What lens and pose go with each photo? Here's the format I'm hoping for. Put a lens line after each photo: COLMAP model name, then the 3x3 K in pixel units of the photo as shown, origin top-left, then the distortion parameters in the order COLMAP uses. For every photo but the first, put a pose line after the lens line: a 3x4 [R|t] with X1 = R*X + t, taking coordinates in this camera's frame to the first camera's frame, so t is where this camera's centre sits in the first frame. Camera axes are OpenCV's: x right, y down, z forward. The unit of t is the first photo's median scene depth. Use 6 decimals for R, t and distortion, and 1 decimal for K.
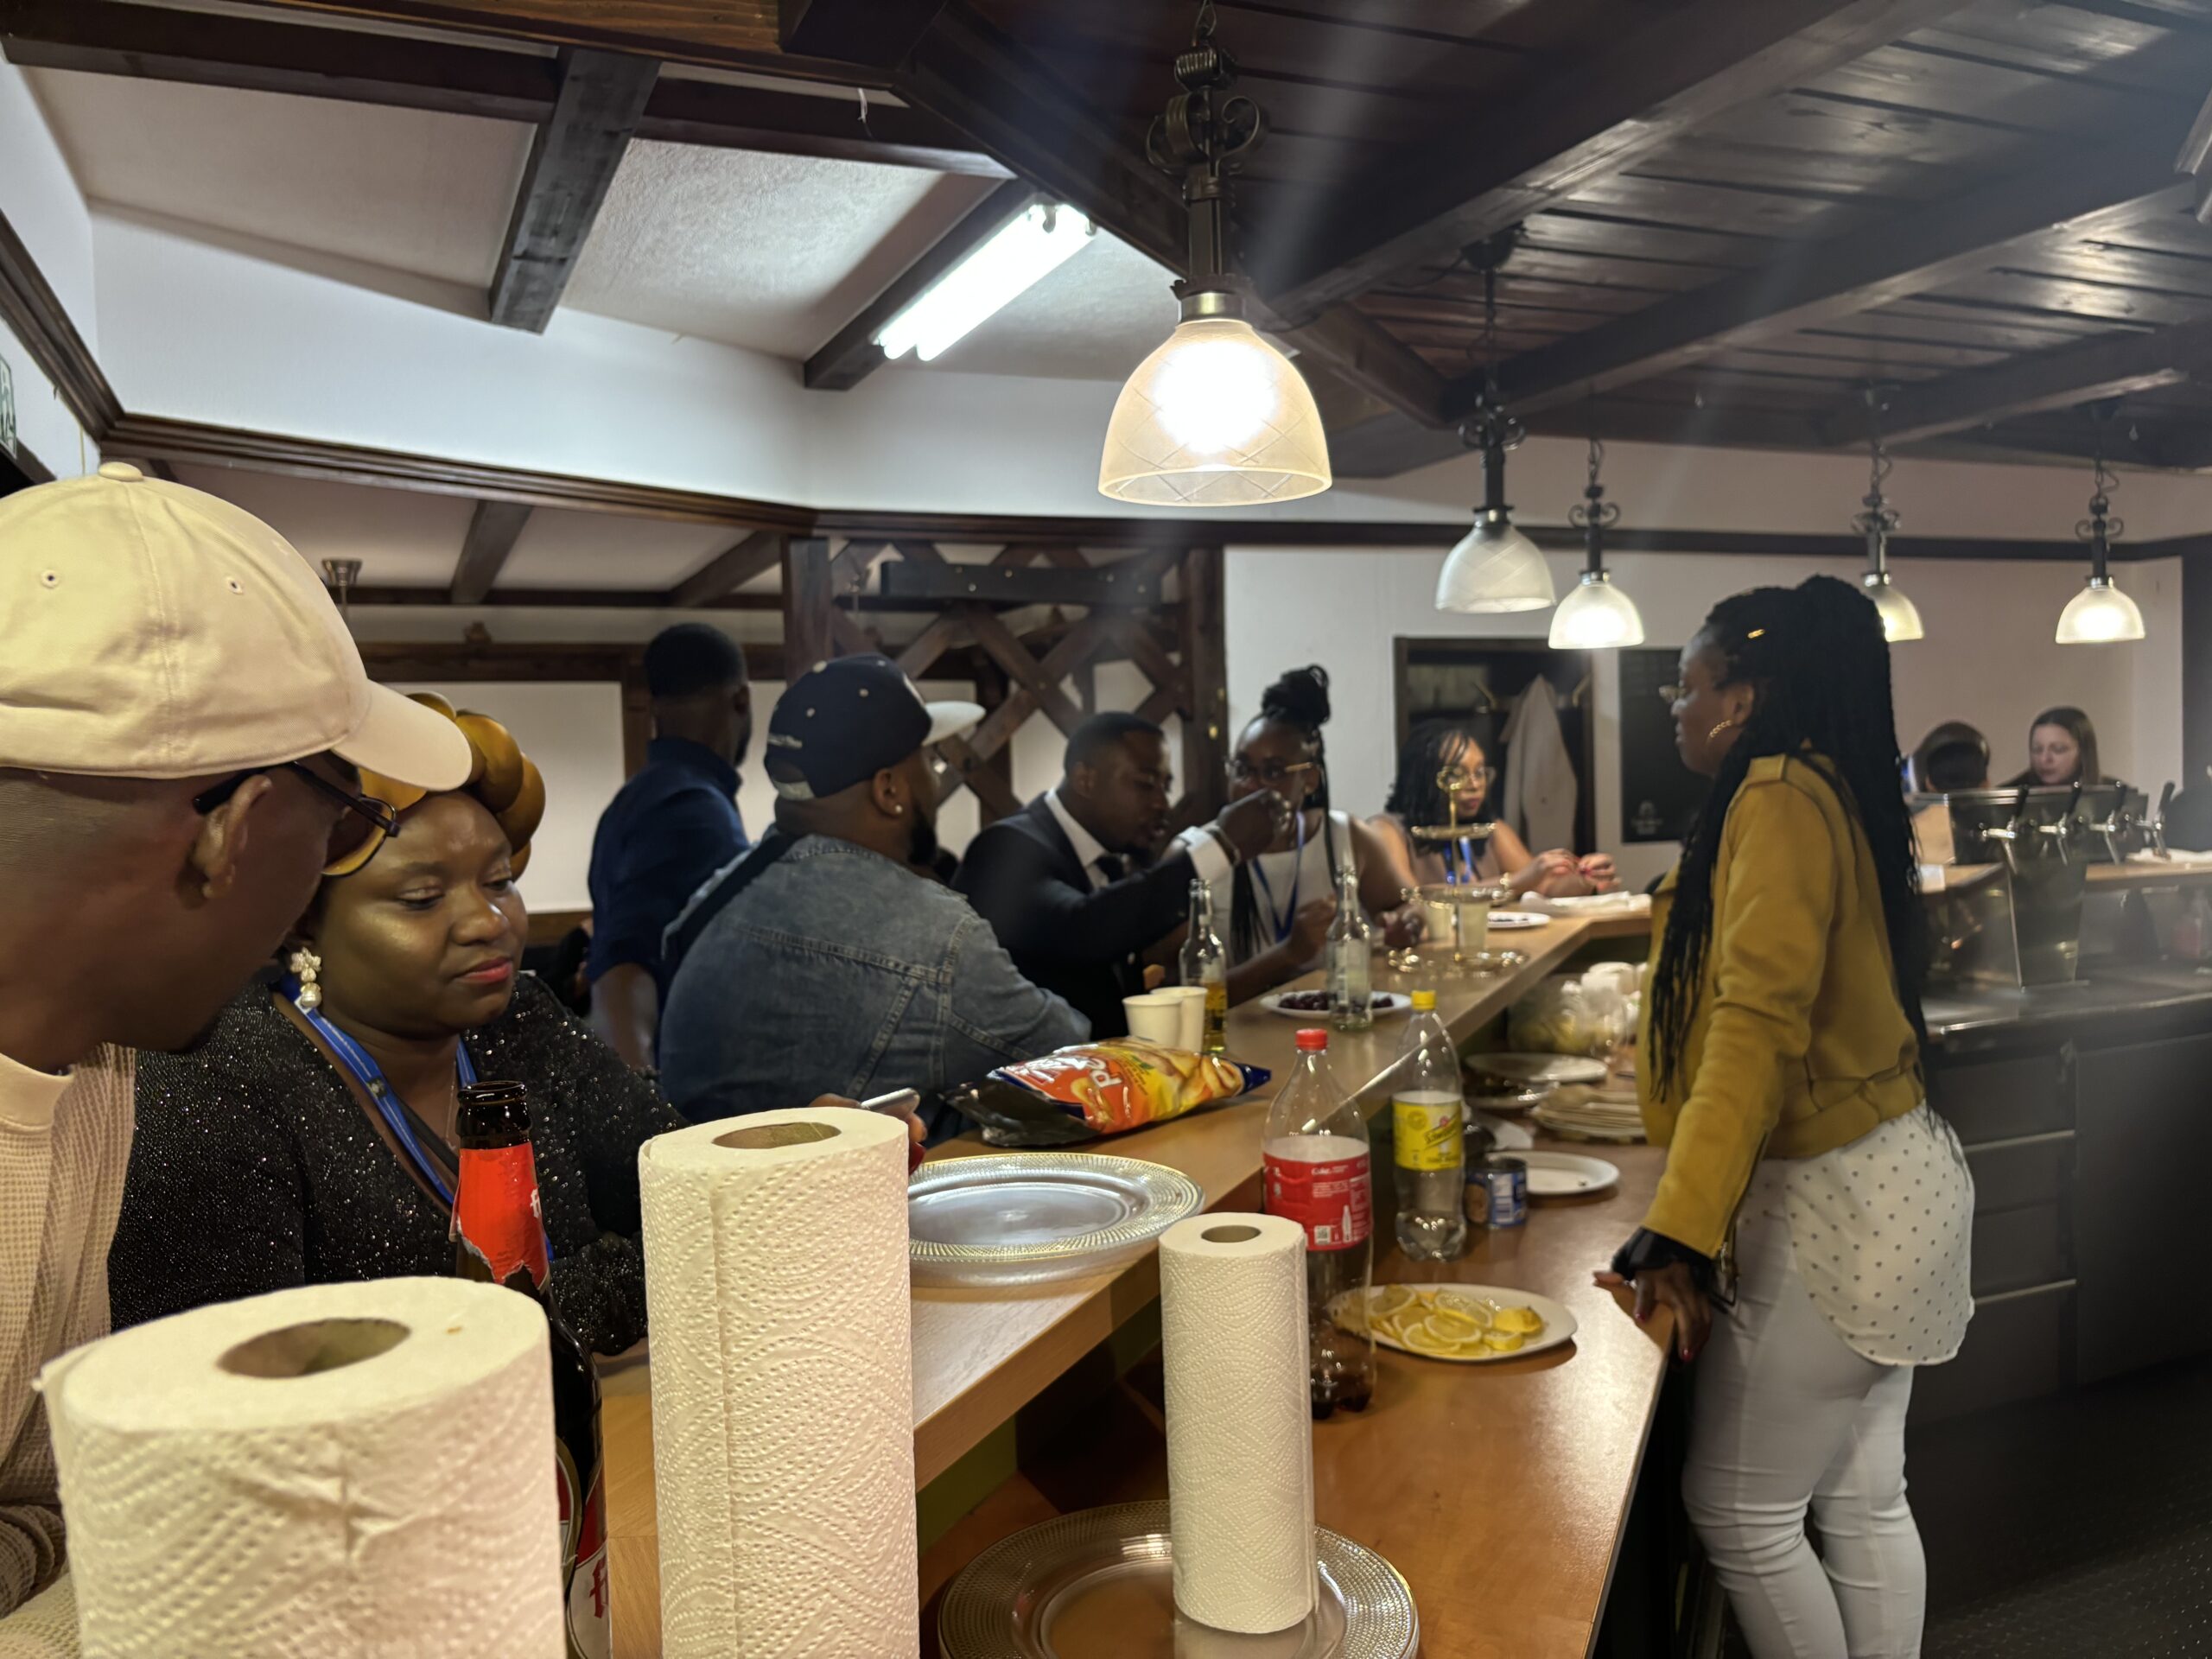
lens RADIAL K [[1694.2, 0, 1106.0], [0, 1694.2, 829.5], [0, 0, 1]] dist [0.003779, 0.001252]
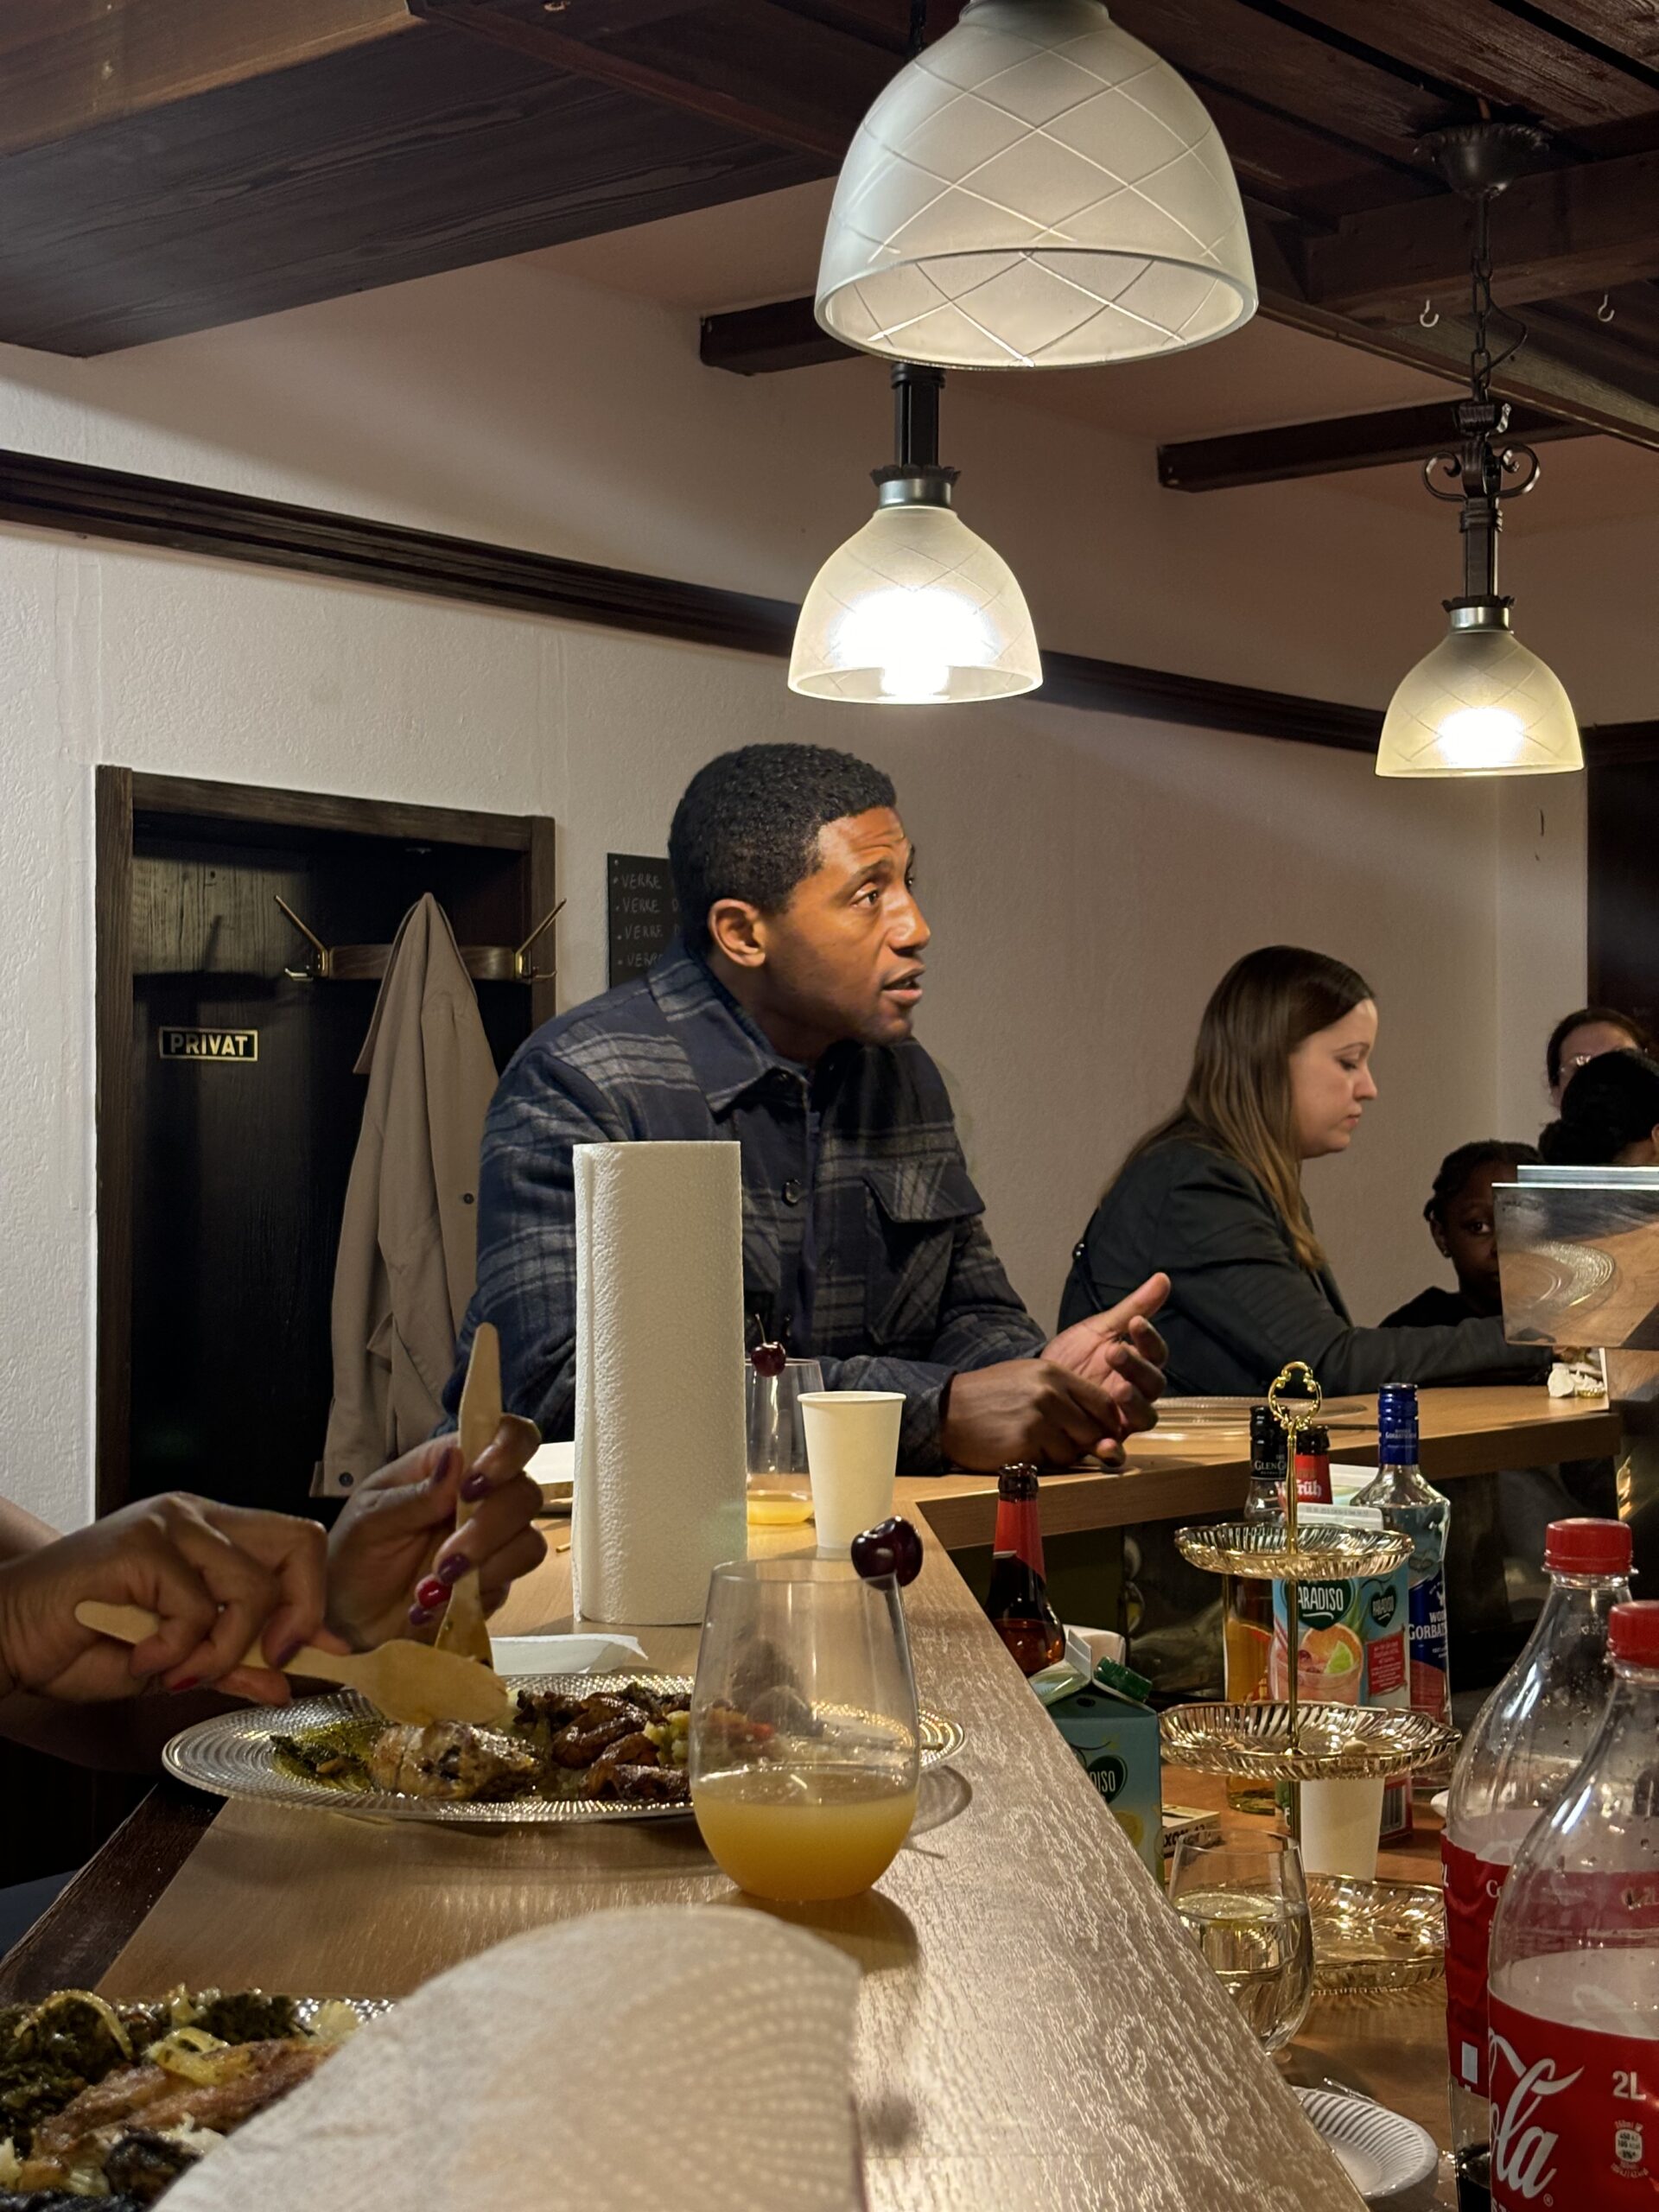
lens RADIAL K [[3308.6, 0, 829.5], [0, 3308.6, 1106.0], [0, 0, 1]] dist [0.080031, 0.105726]
pose [[0.896779, 0.037865, 0.440856, -0.018451], [-0.010336, 0.997852, -0.064681, 0.016589], [-0.442358, 0.053447, 0.895244, 0.355972]]
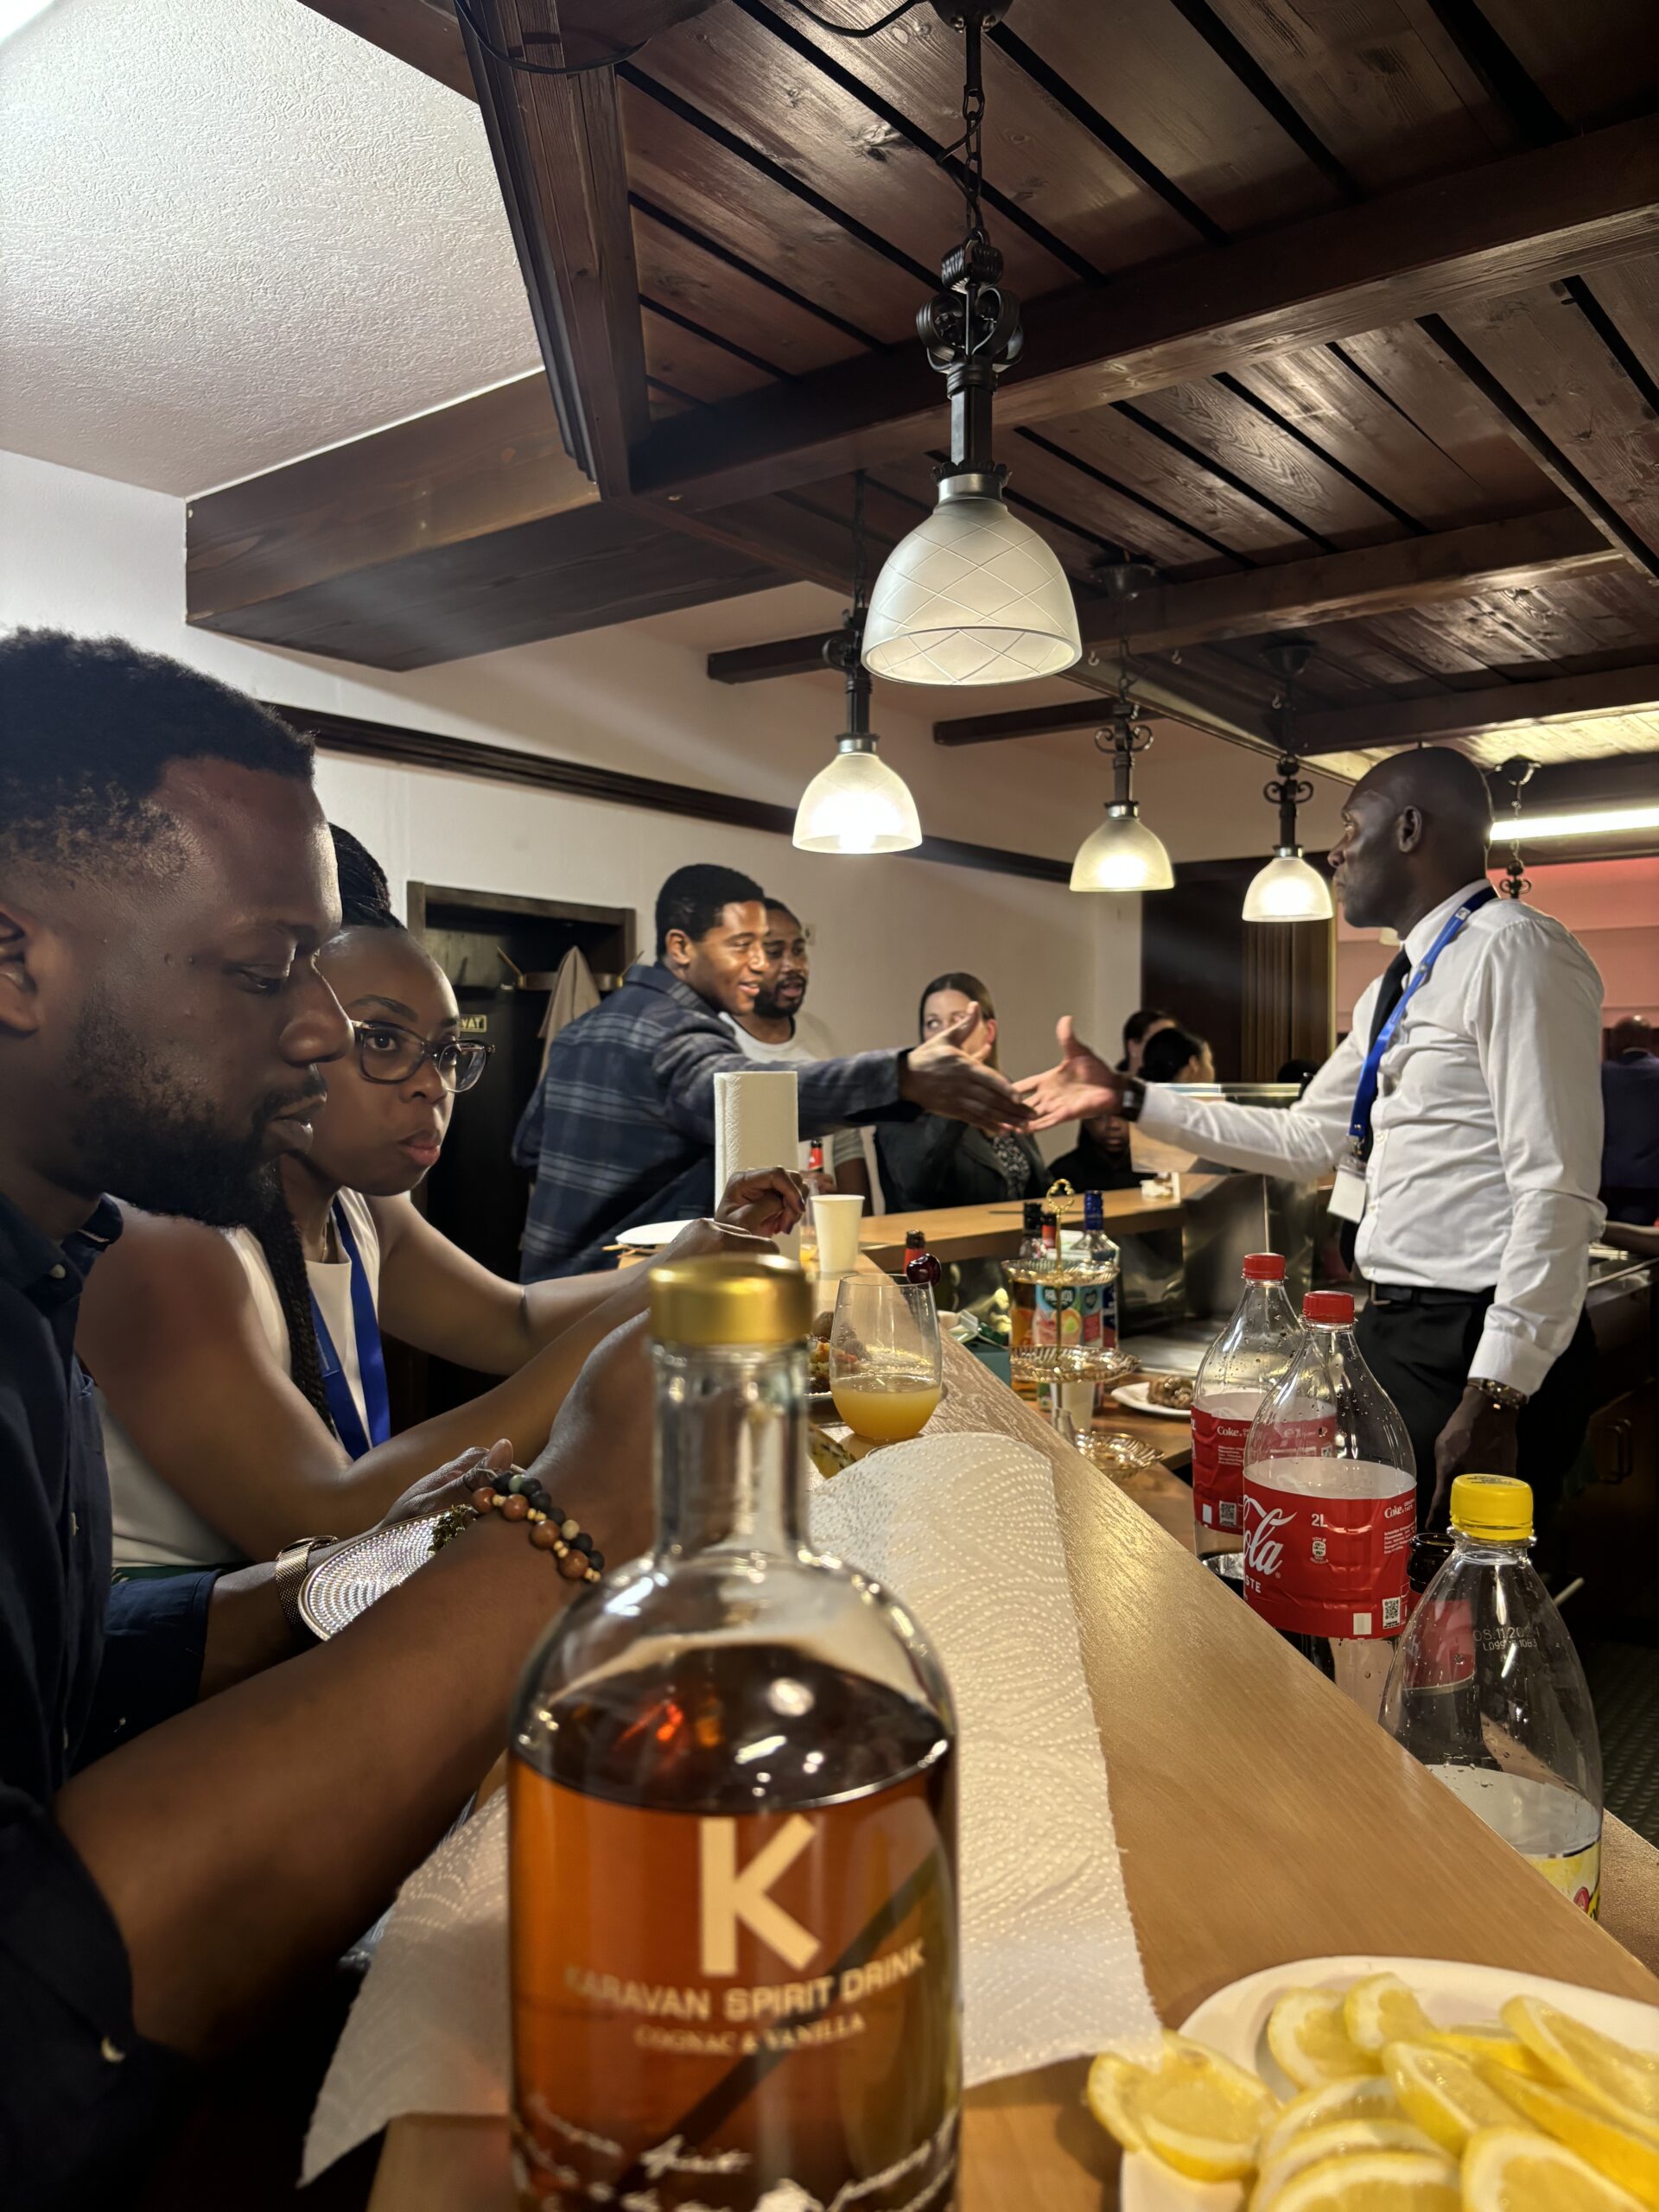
lens RADIAL K [[1655.9, 0, 829.5], [0, 1655.9, 1106.0], [0, 0, 1]] dist [0.086577, -0.001265]
pose [[0.876761, 0.023609, 0.480346, -0.036901], [-0.008206, 0.999383, -0.034142, 0.017390], [-0.480856, 0.025992, 0.876414, 0.361160]]
